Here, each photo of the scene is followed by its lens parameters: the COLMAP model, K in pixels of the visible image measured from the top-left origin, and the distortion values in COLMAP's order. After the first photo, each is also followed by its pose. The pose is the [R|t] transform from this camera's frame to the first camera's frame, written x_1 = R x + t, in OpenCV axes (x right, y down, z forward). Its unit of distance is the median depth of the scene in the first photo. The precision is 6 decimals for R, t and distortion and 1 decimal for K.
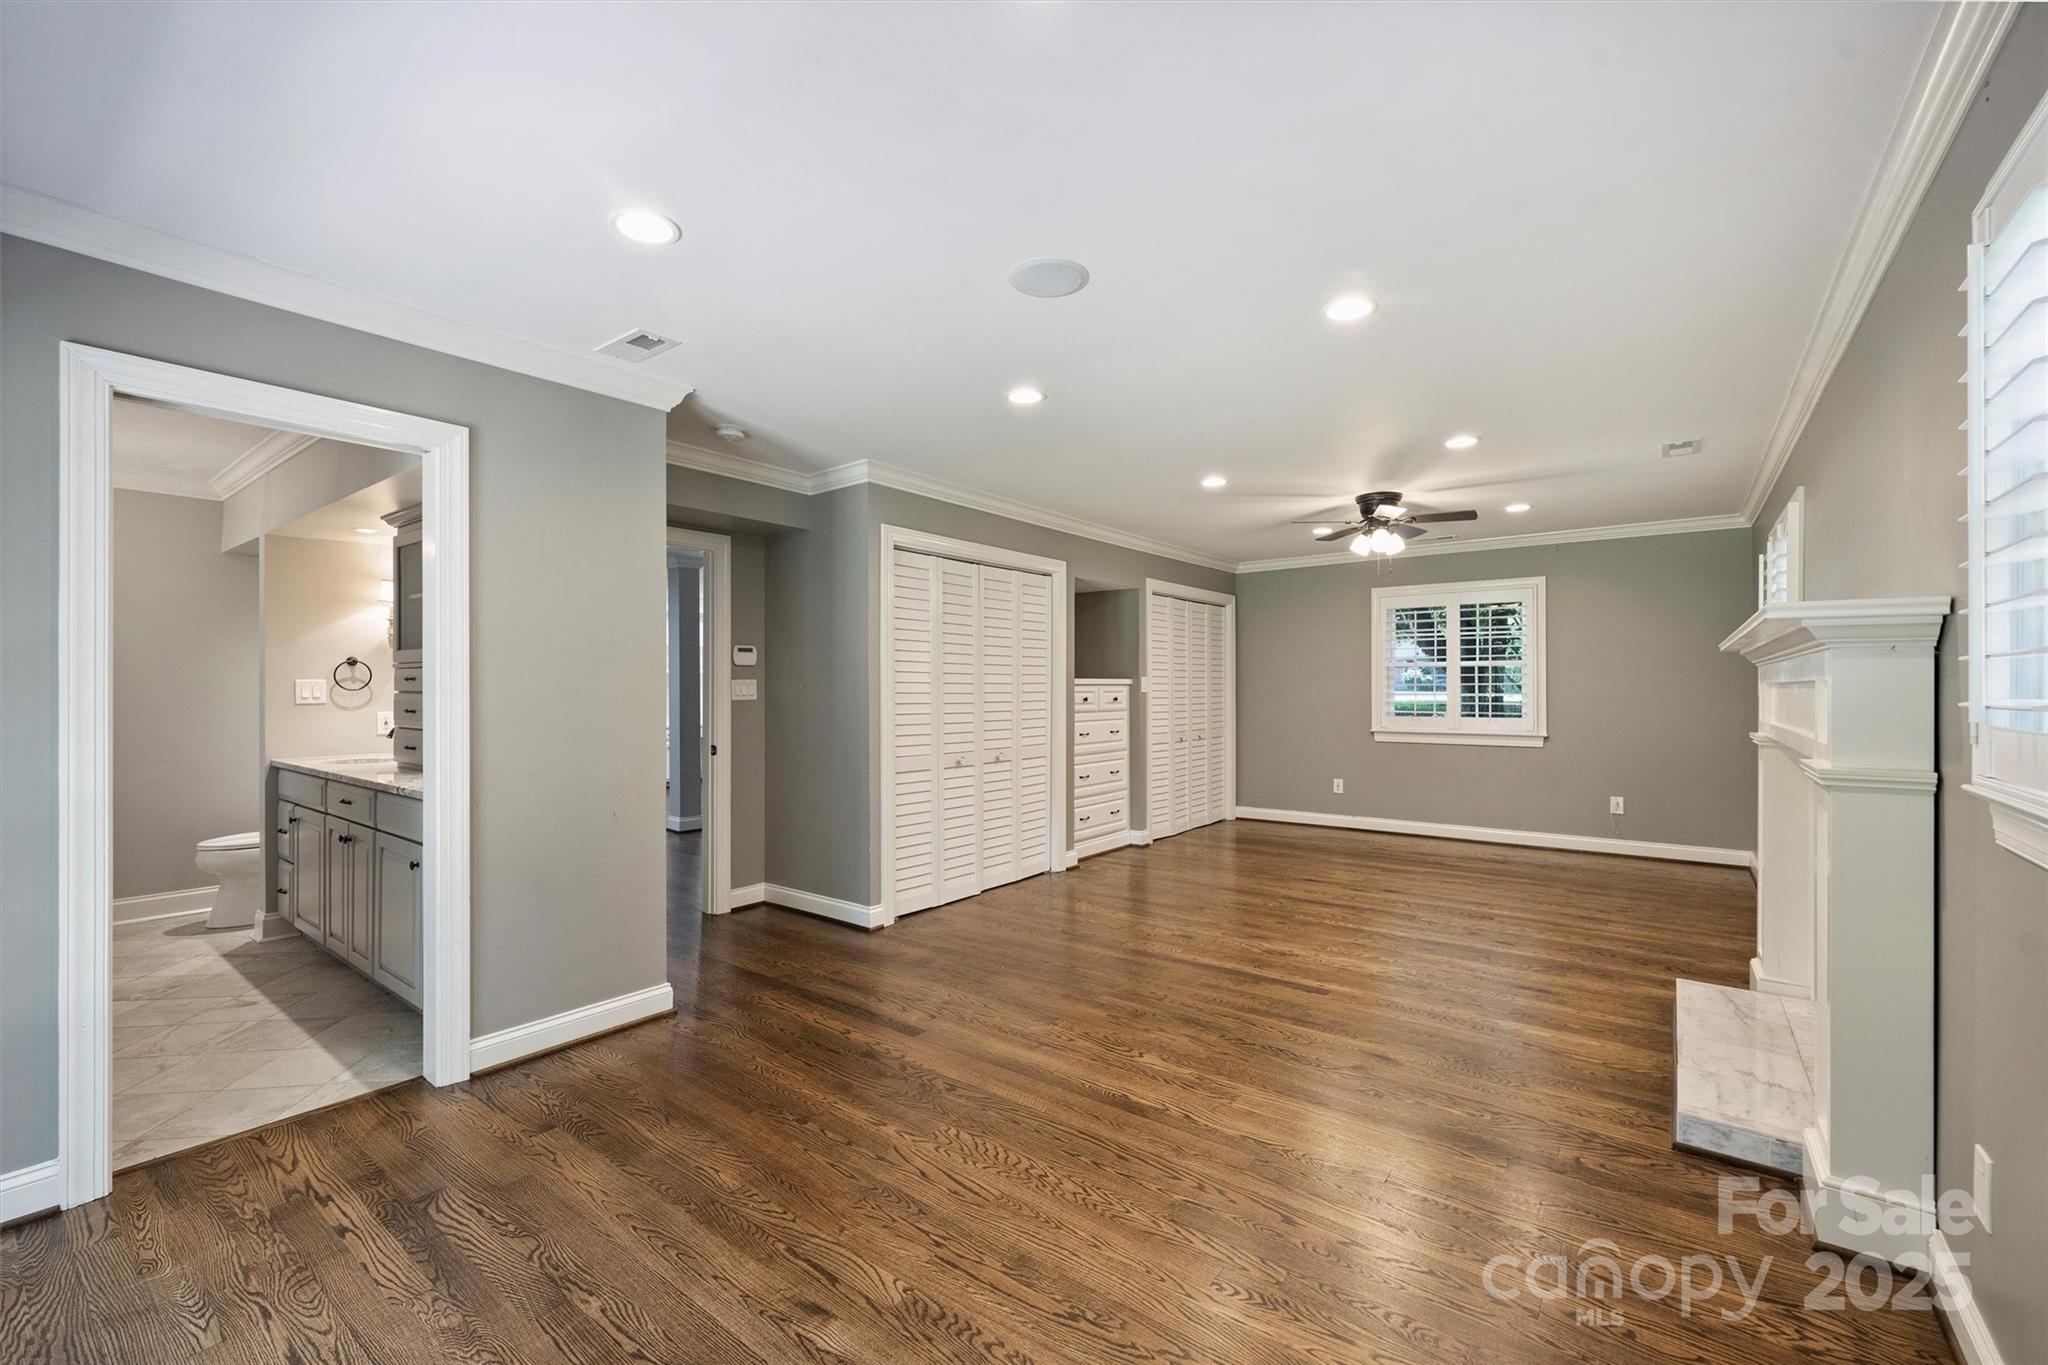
lens RADIAL K [[826.4, 0, 1021.1], [0, 826.4, 688.1], [0, 0, 1]] dist [-0.000357, 0.000092]
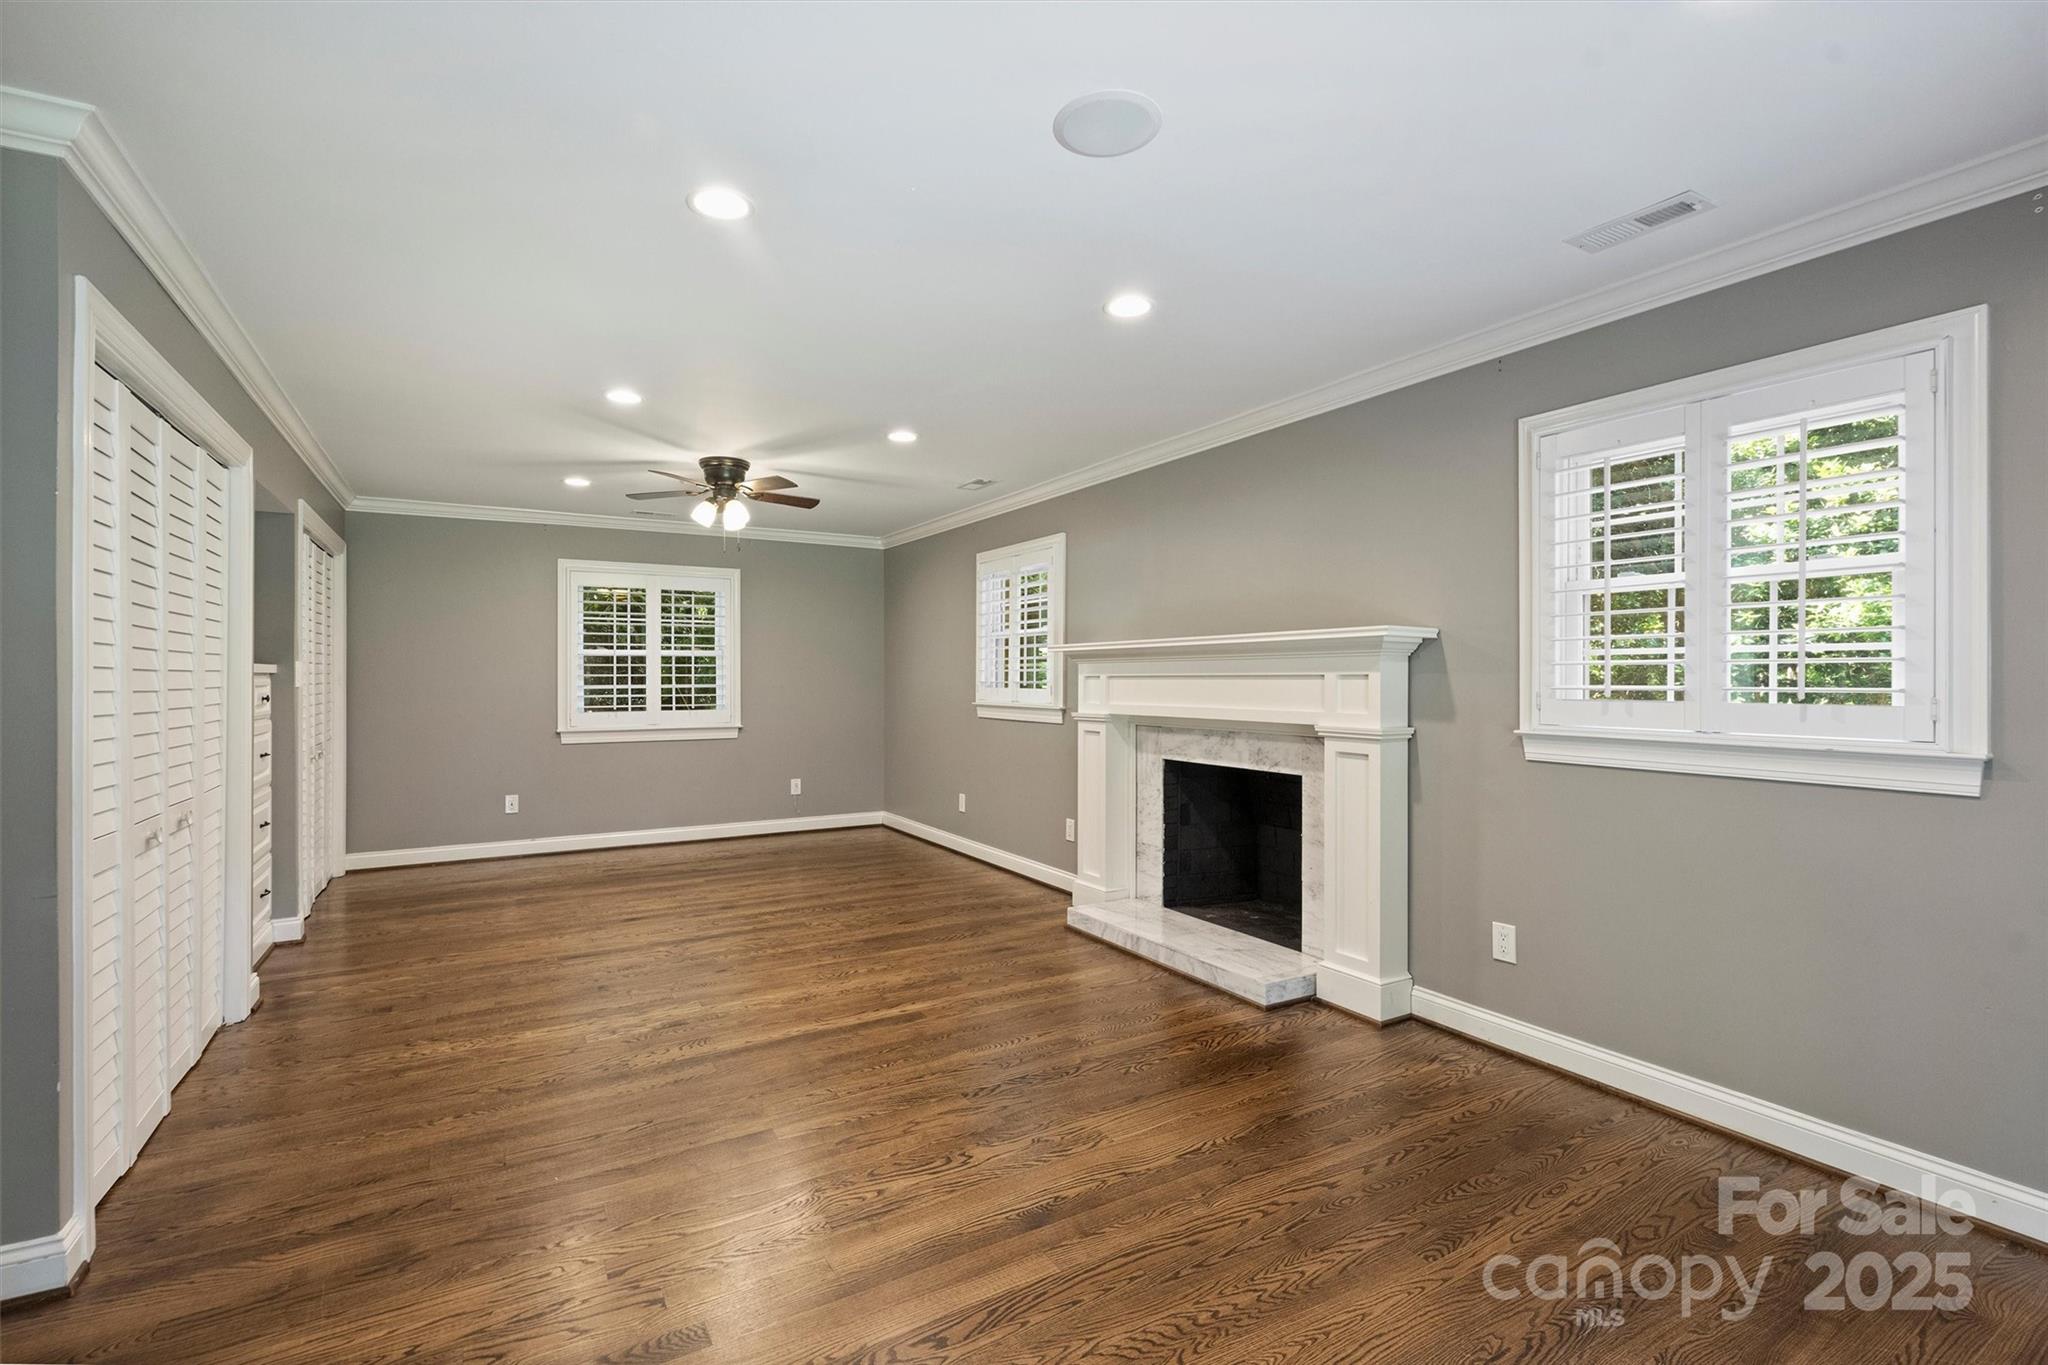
lens RADIAL K [[915.4, 0, 981.3], [0, 915.4, 678.6], [0, 0, 1]] dist [0.000990, 0.000051]
pose [[0.398435, -0.001462, 0.917195, -0.310072], [0.001942, 0.999998, 0.000750, -0.001108], [-0.917195, 0.001482, 0.398437, 0.316413]]
